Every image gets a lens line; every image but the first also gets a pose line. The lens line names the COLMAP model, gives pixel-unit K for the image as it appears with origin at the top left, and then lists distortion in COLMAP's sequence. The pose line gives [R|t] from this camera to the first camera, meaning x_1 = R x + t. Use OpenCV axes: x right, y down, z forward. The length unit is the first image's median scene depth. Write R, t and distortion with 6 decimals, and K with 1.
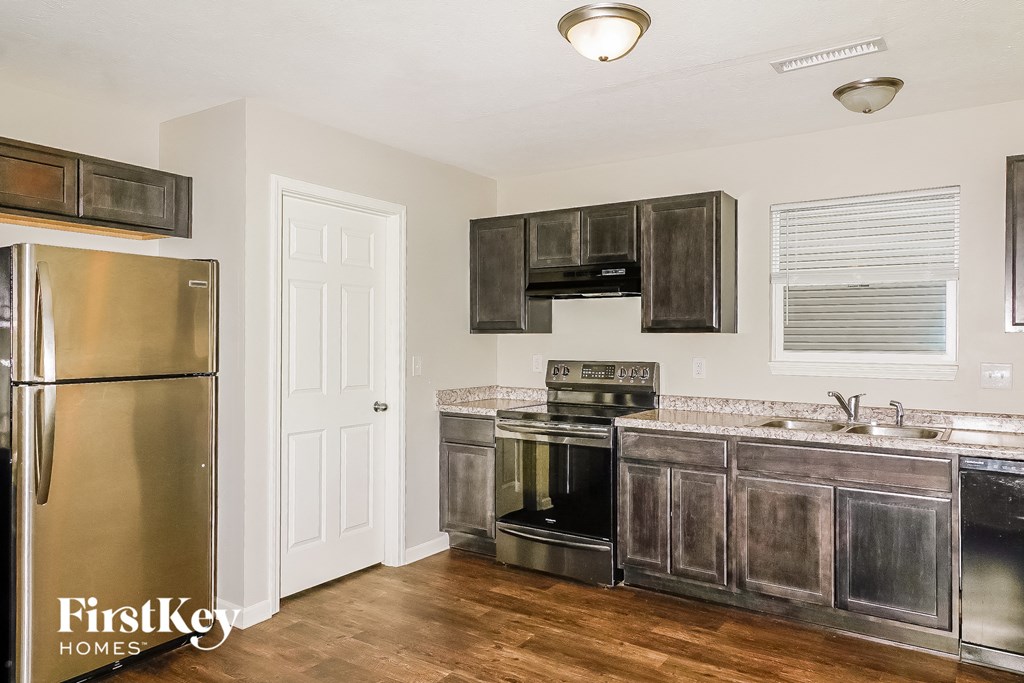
lens RADIAL K [[692.8, 0, 512.0], [0, 692.8, 341.5], [0, 0, 1]] dist [0.008098, 0.002873]
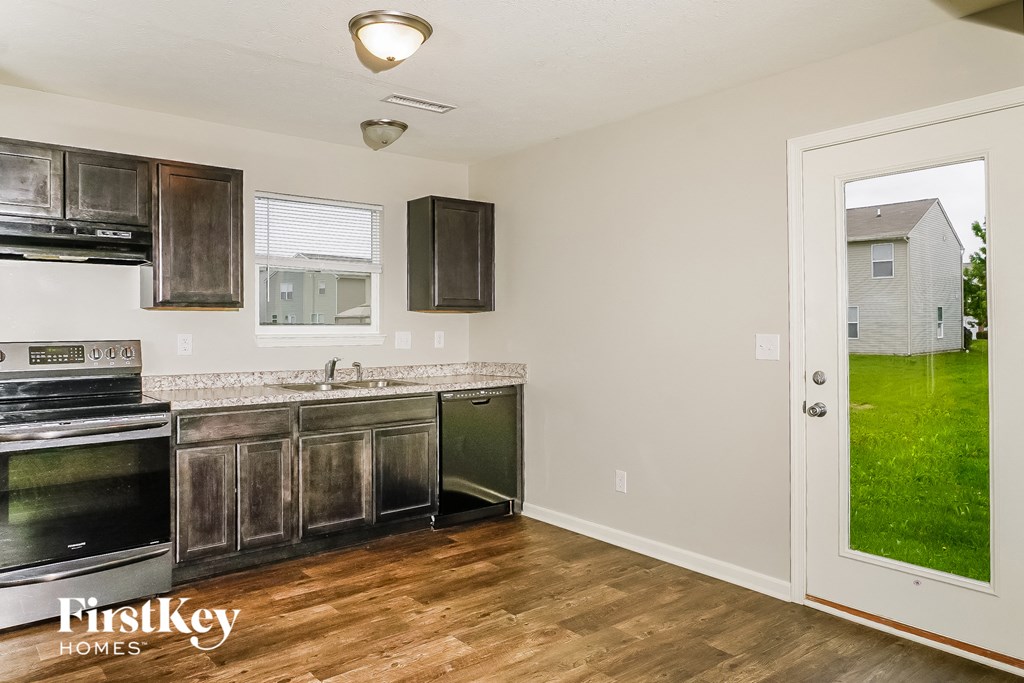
lens RADIAL K [[694.2, 0, 495.0], [0, 694.2, 330.6], [0, 0, 1]] dist [-0.001286, 0.000659]
pose [[0.306173, -0.014369, 0.951867, -0.595131], [0.004457, 0.999897, 0.013661, 0.009143], [-0.951965, 0.000060, 0.306206, 0.343678]]
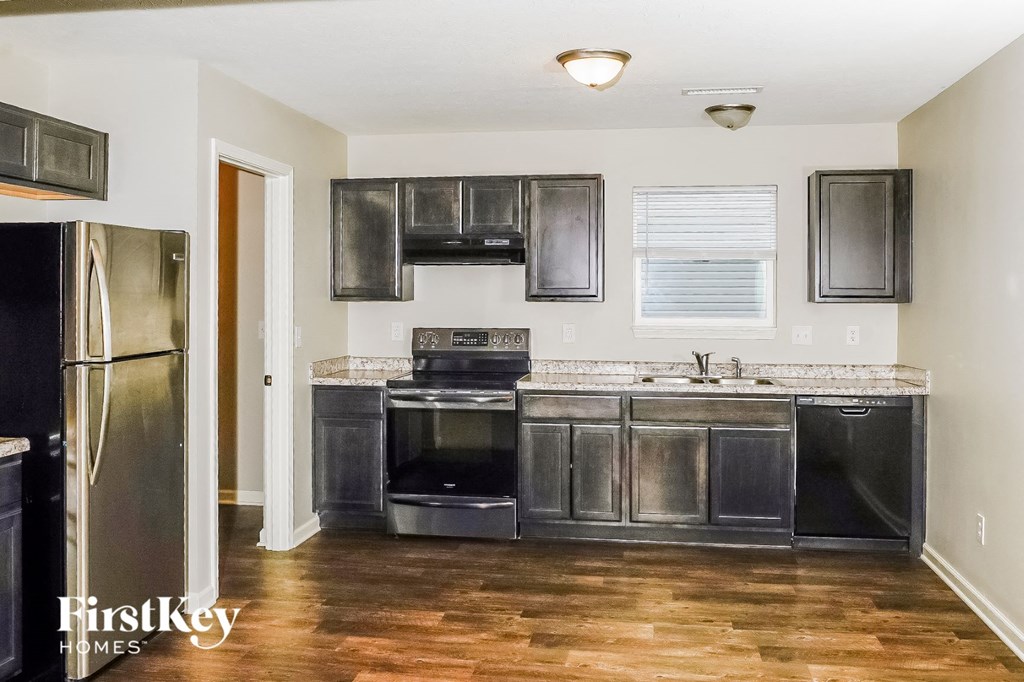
lens RADIAL K [[894.8, 0, 513.9], [0, 894.8, 299.6], [0, 0, 1]] dist [-0.058910, 0.000822]
pose [[0.907673, -0.003352, 0.419665, -0.450506], [0.002230, 0.999993, 0.003164, -0.021382], [-0.419673, -0.001937, 0.907673, -0.256424]]
